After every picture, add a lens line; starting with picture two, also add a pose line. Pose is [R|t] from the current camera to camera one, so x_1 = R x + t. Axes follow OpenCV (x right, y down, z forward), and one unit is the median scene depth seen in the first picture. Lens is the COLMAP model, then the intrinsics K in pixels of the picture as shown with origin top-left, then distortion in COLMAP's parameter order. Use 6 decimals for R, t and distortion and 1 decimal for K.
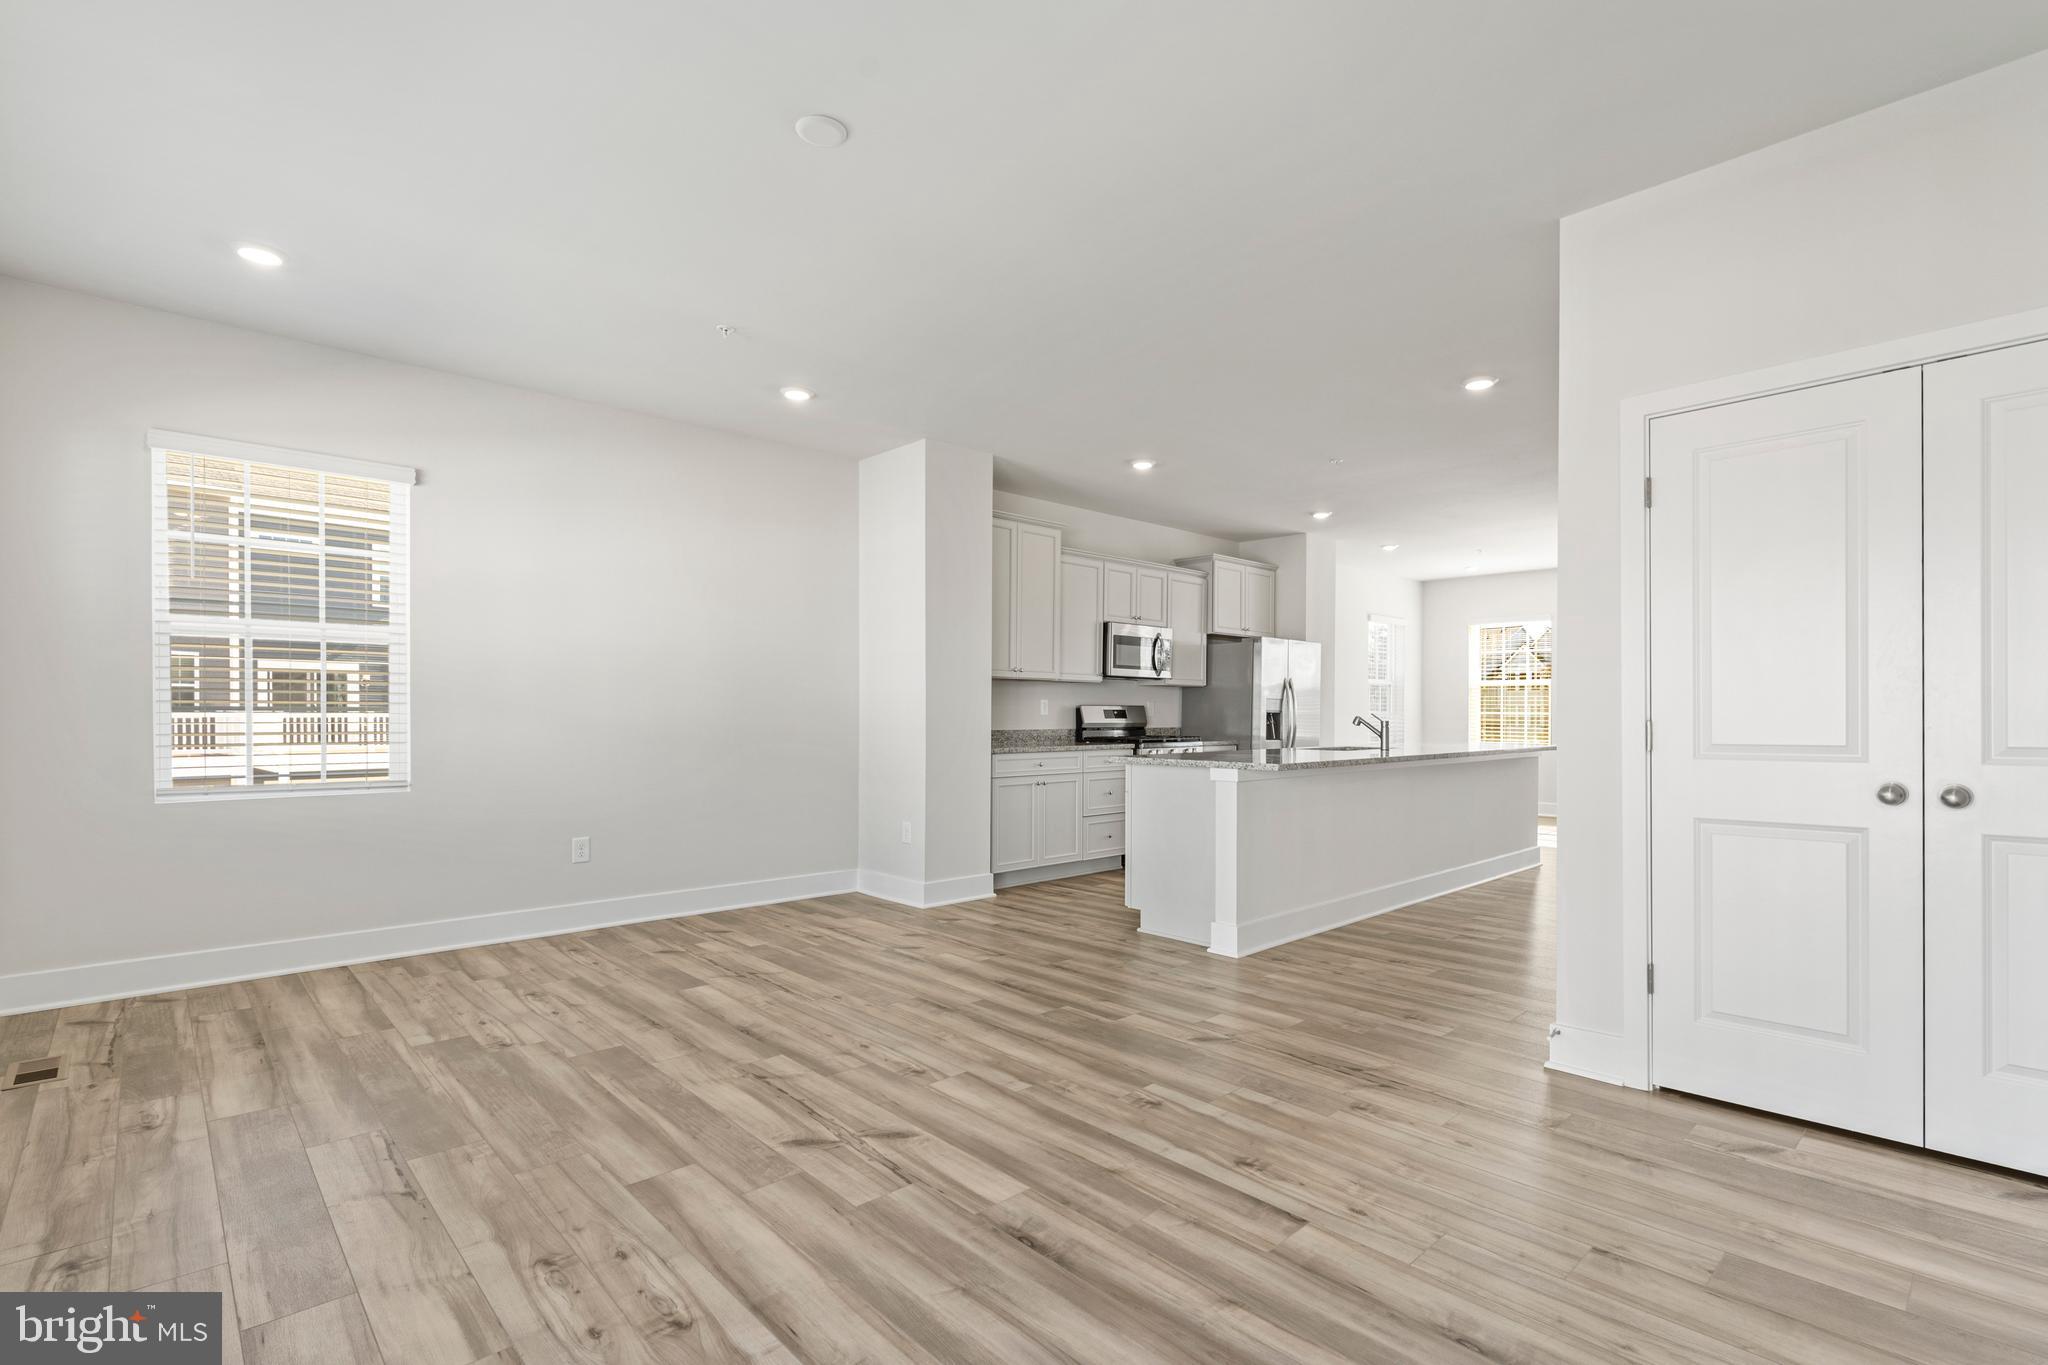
lens RADIAL K [[939.7, 0, 1039.9], [0, 939.7, 679.3], [0, 0, 1]] dist [-0.012230, 0.001025]
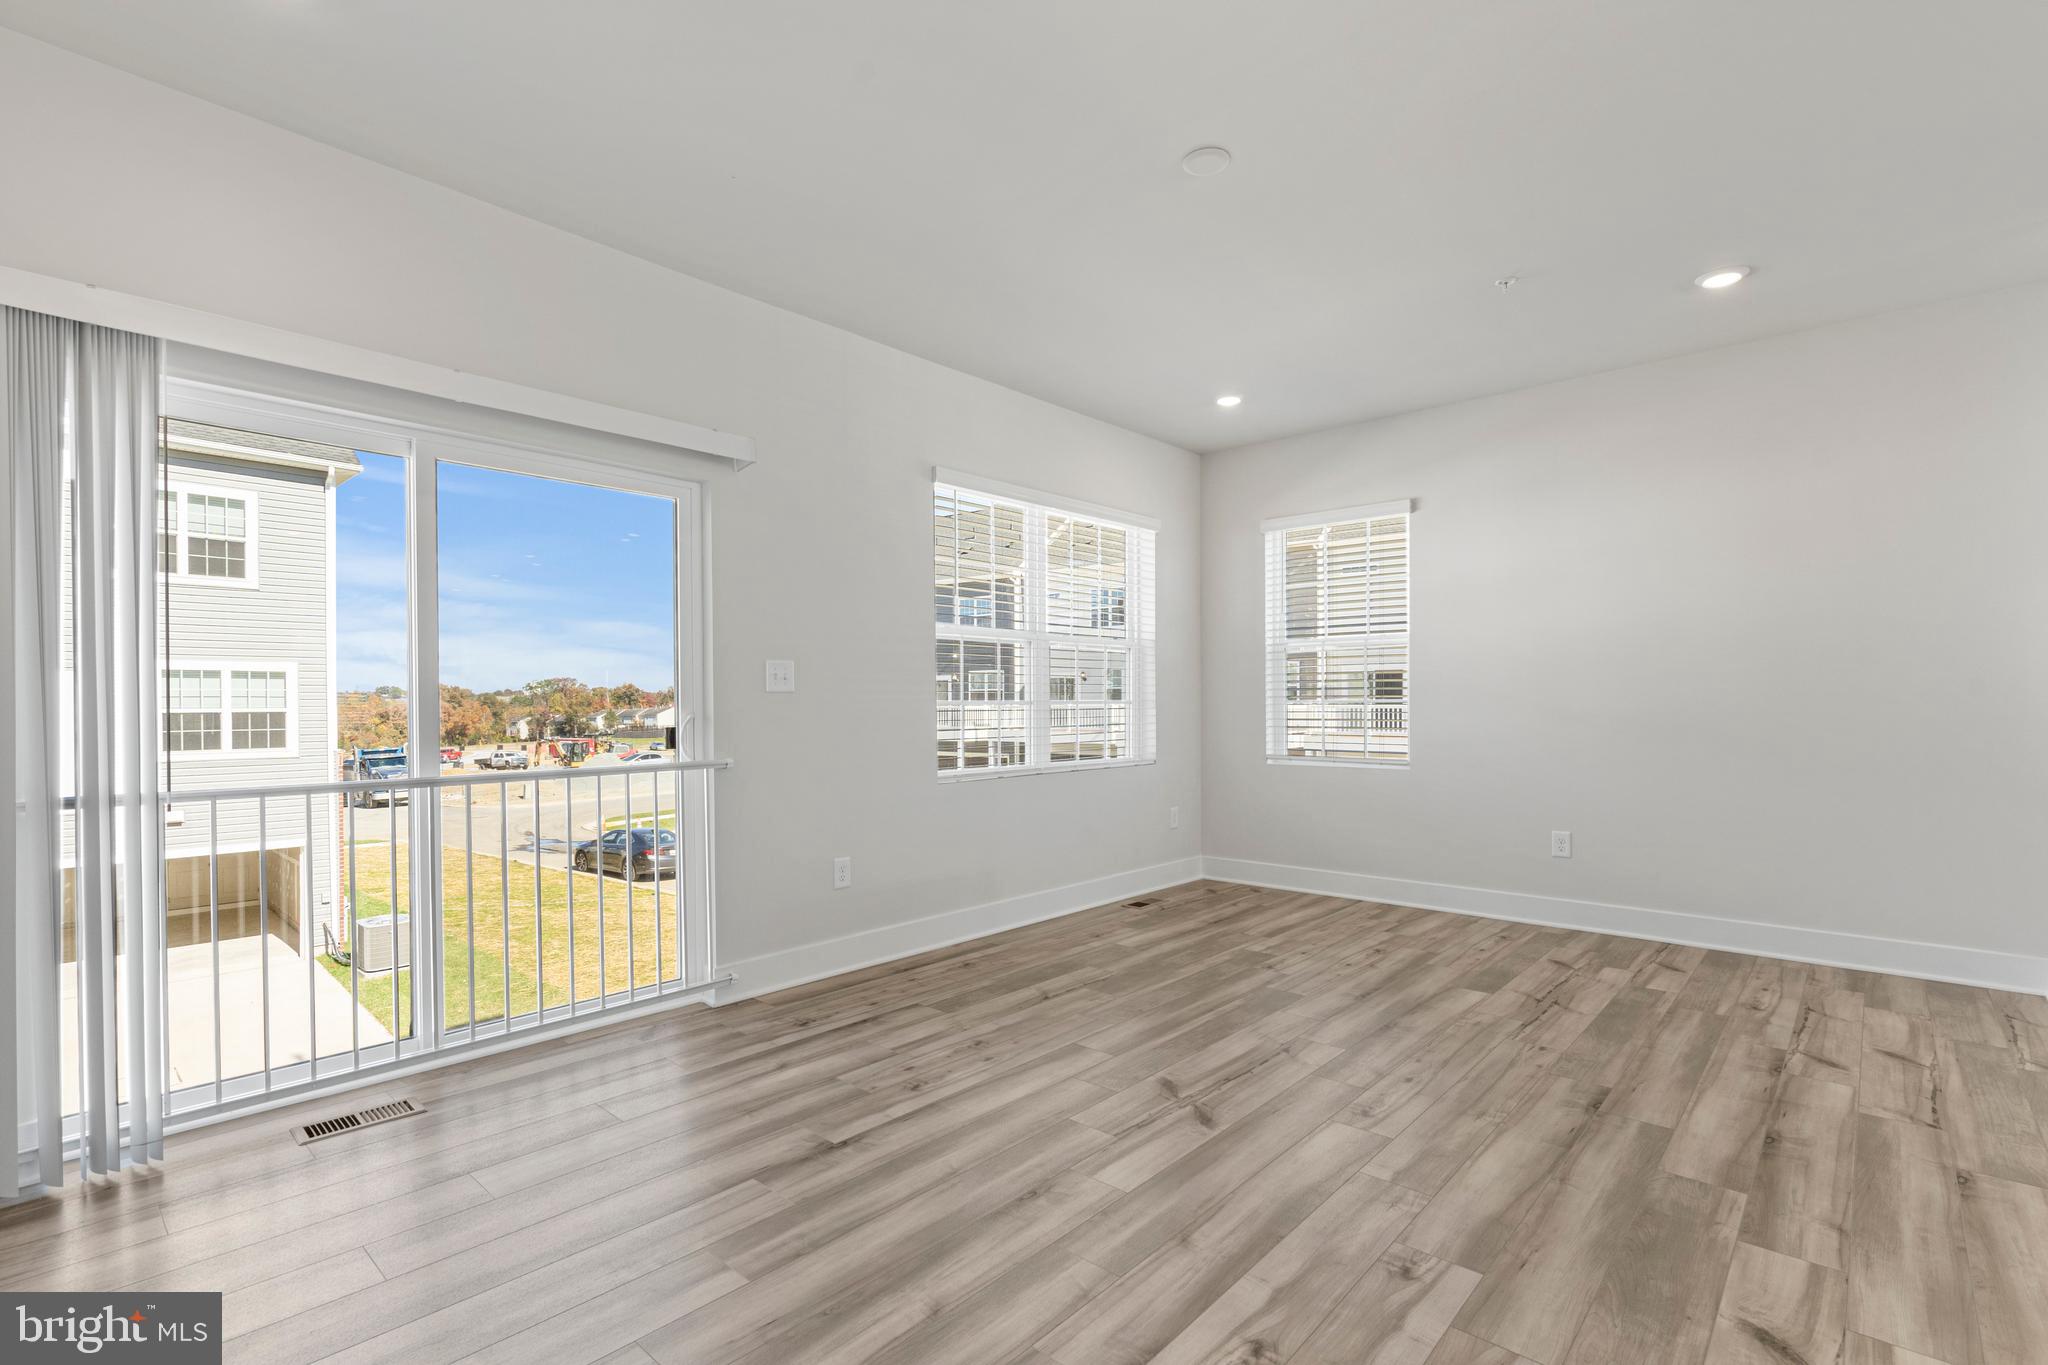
lens RADIAL K [[939.7, 0, 1036.5], [0, 939.7, 701.2], [0, 0, 1]] dist [-0.012230, 0.001025]
pose [[0.086282, -0.003533, -0.996264, 0.593998], [0.041027, 0.999158, 0.000010, 0.015055], [0.995426, -0.040875, 0.086354, 0.519543]]
